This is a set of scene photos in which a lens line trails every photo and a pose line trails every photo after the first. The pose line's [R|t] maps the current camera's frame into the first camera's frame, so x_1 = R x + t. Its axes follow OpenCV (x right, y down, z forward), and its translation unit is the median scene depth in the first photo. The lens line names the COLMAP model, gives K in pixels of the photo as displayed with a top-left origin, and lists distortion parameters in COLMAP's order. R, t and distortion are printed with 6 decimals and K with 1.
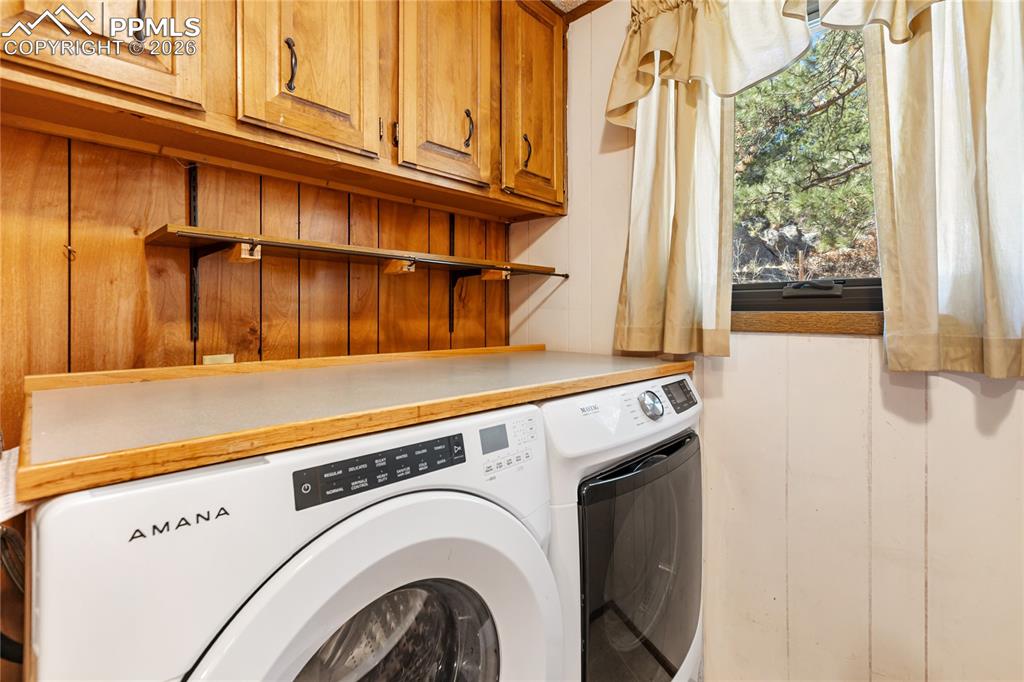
lens RADIAL K [[472.9, 0, 516.1], [0, 472.9, 313.8], [0, 0, 1]] dist [0.002572, 0.000024]
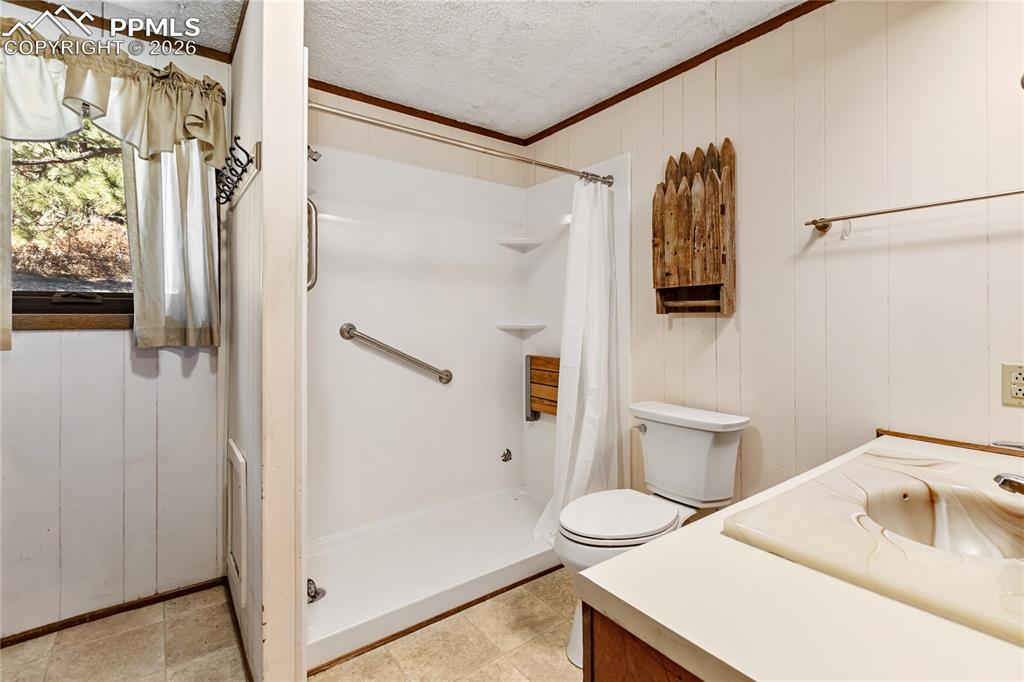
lens RADIAL K [[472.9, 0, 516.1], [0, 472.9, 313.8], [0, 0, 1]] dist [0.002572, 0.000024]
pose [[0.157787, -0.000826, 0.987473, -0.679307], [-0.000866, 0.999999, 0.000974, -0.009364], [-0.987473, -0.001008, 0.157786, -0.612399]]
